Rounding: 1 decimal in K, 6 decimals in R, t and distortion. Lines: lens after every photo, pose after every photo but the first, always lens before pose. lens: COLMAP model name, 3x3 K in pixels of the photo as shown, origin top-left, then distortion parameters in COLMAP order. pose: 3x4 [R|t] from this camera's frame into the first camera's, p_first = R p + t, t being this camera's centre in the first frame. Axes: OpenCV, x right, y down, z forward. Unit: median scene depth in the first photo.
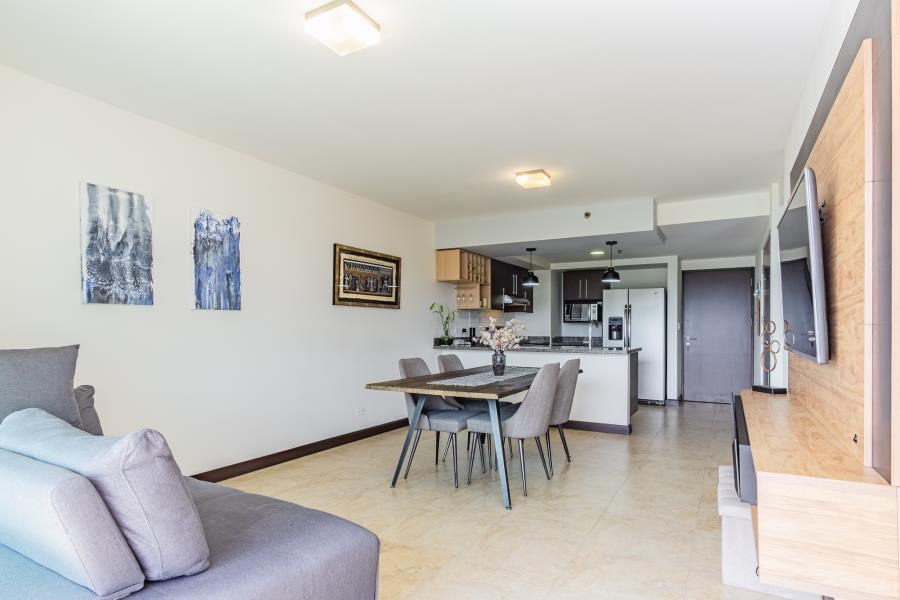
lens RADIAL K [[494.5, 0, 440.6], [0, 494.5, 325.4], [0, 0, 1]] dist [0.000573, 0.000495]
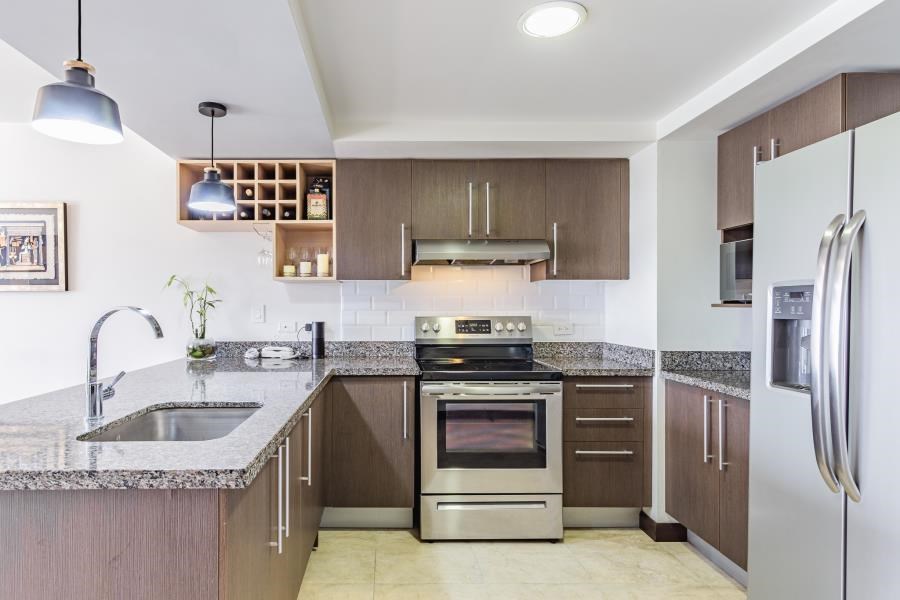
lens RADIAL K [[506.2, 0, 386.8], [0, 506.2, 302.9], [0, 0, 1]] dist [0.002244, 0.000160]
pose [[0.504807, -0.010763, -0.863165, 0.679497], [0.010122, 0.999927, -0.006549, -0.012283], [0.863173, -0.005431, 0.504879, 1.119013]]
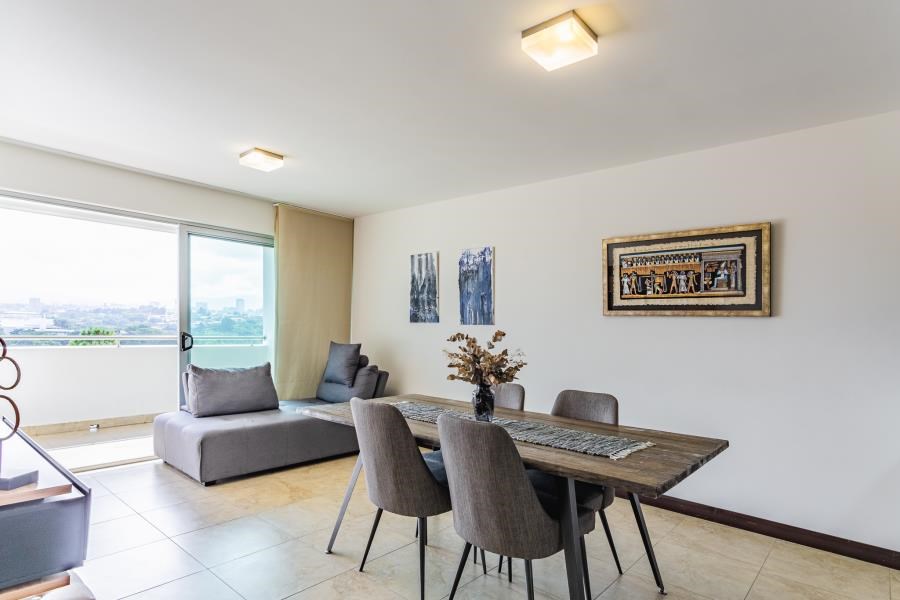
lens RADIAL K [[494.5, 0, 440.6], [0, 494.5, 325.4], [0, 0, 1]] dist [0.000573, 0.000495]
pose [[-0.196019, -0.007813, -0.980569, 0.569651], [-0.017030, 0.999845, -0.004562, -0.016324], [0.980452, 0.015805, -0.196121, 0.821064]]
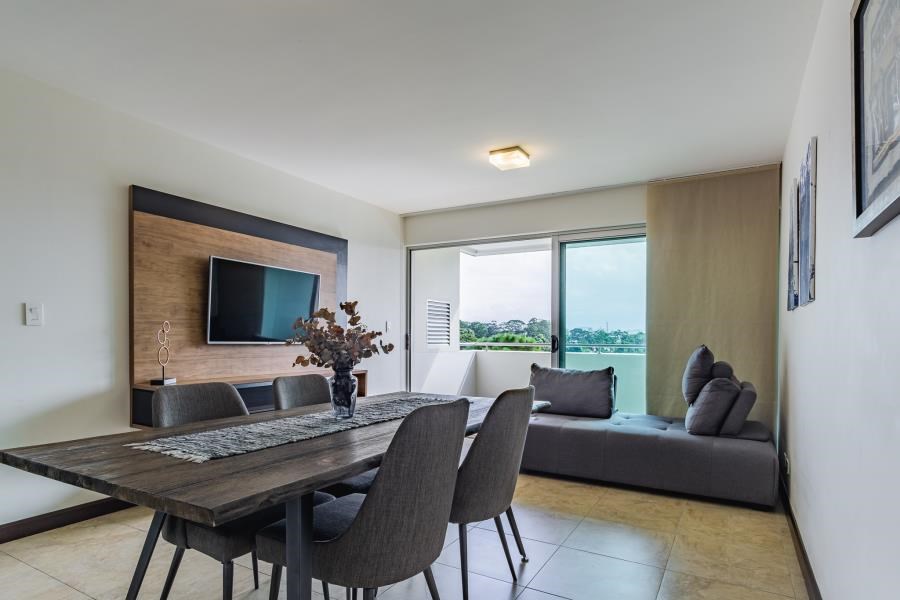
lens RADIAL K [[494.5, 0, 440.6], [0, 494.5, 325.4], [0, 0, 1]] dist [0.000573, 0.000495]
pose [[-0.999903, -0.011137, 0.008398, 0.008551], [-0.011436, 0.999272, -0.036410, 0.018004], [-0.007986, -0.036502, -0.999302, 1.142906]]
